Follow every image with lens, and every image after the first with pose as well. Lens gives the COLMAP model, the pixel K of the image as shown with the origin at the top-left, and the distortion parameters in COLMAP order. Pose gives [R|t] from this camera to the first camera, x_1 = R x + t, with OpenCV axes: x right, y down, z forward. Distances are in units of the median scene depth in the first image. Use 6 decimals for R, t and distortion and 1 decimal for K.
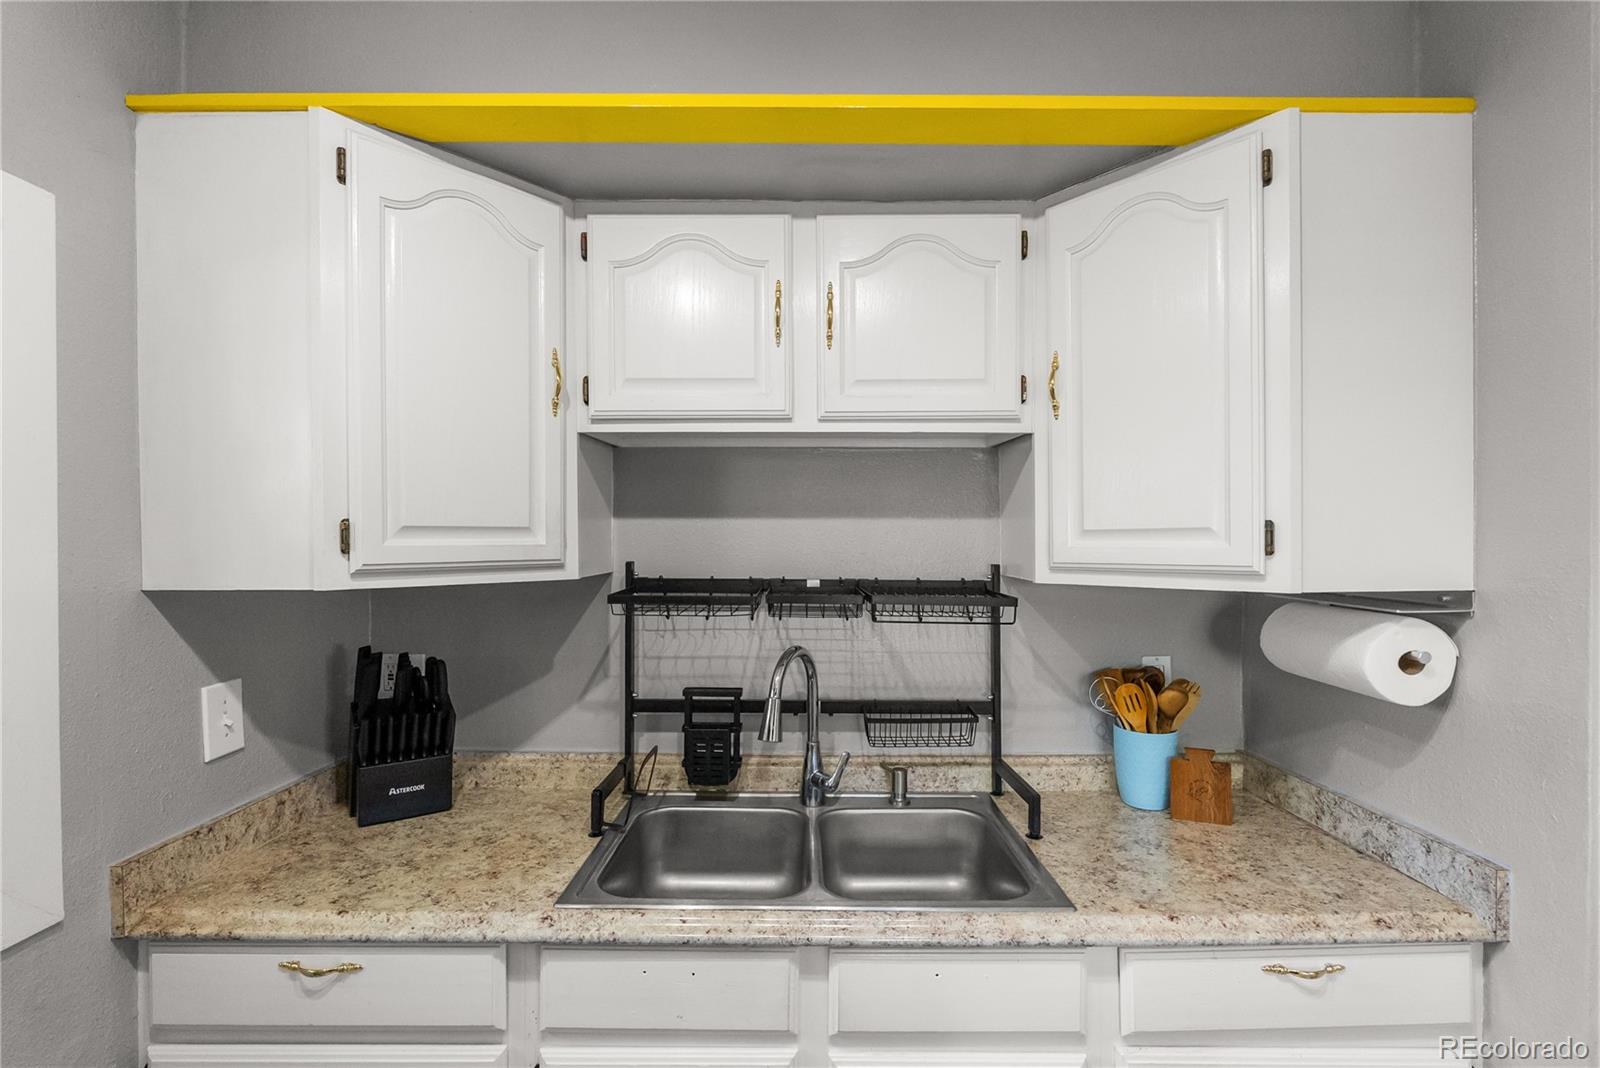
lens RADIAL K [[709.5, 0, 800.0], [0, 709.5, 534.0], [0, 0, 1]] dist [-0.015887, -0.000181]
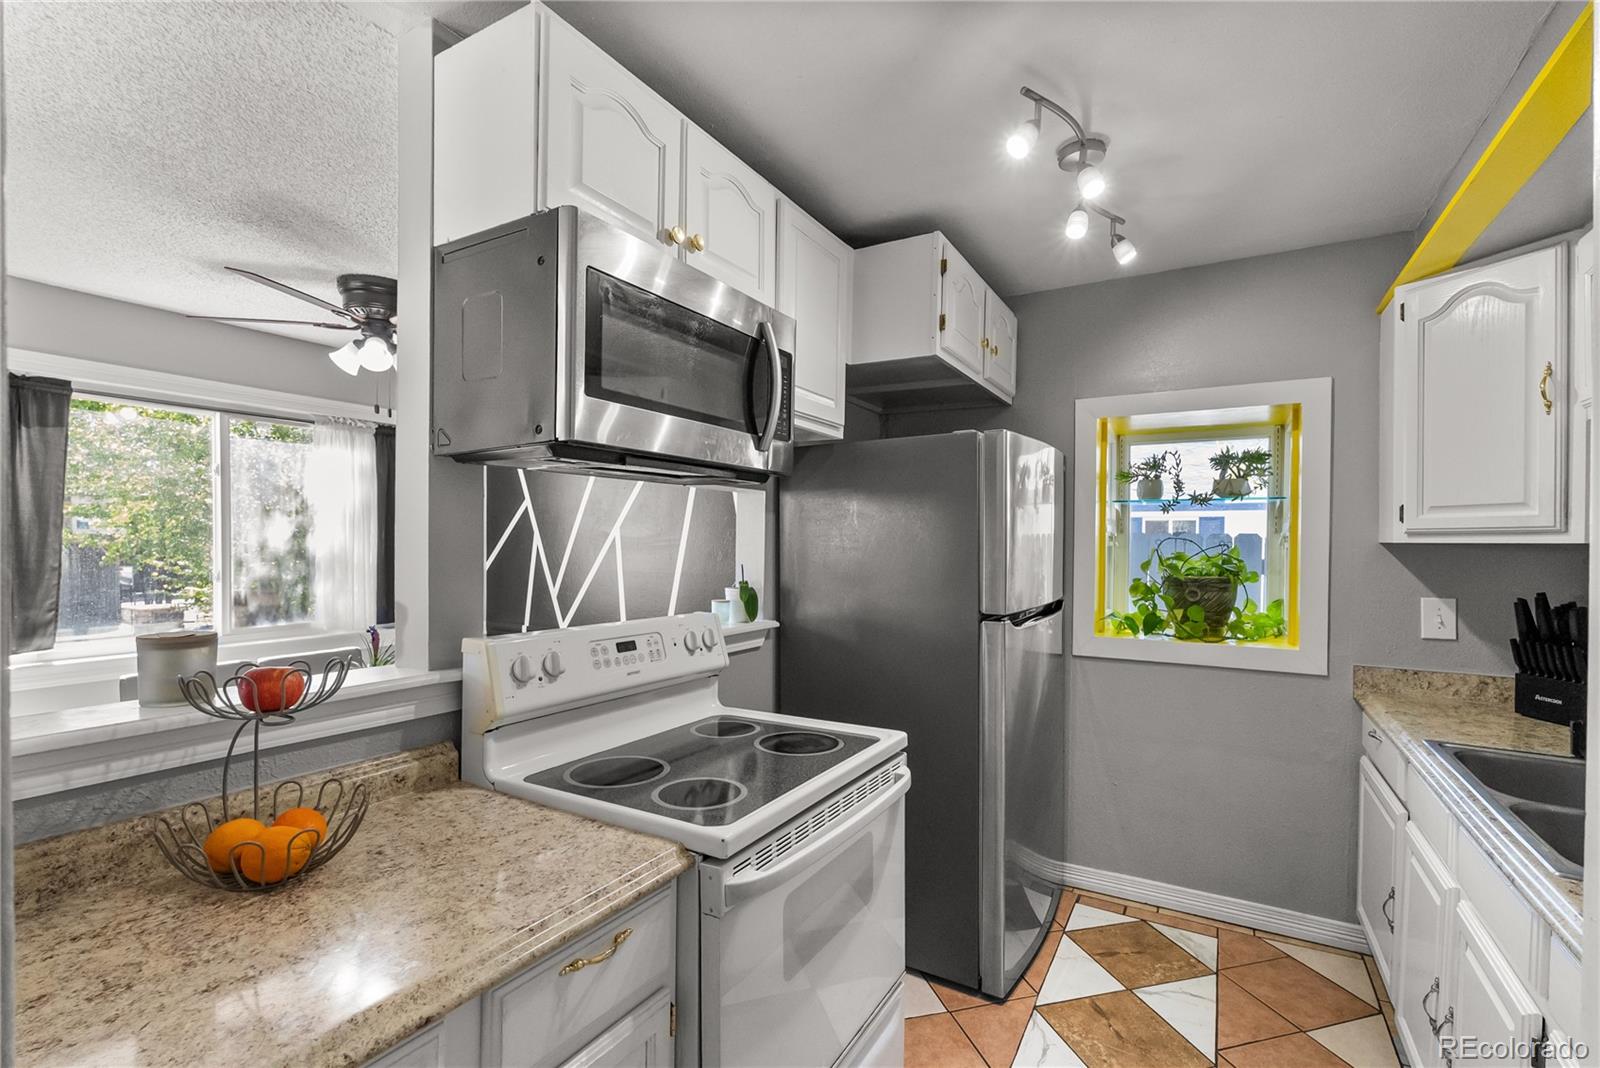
lens RADIAL K [[728.1, 0, 800.0], [0, 728.1, 534.0], [0, 0, 1]] dist [0.000535, 0.000098]
pose [[-0.508184, -0.012083, -0.861164, 1.584037], [-0.006259, 0.999927, -0.010337, 0.077094], [0.861226, 0.000137, -0.508222, 0.540371]]
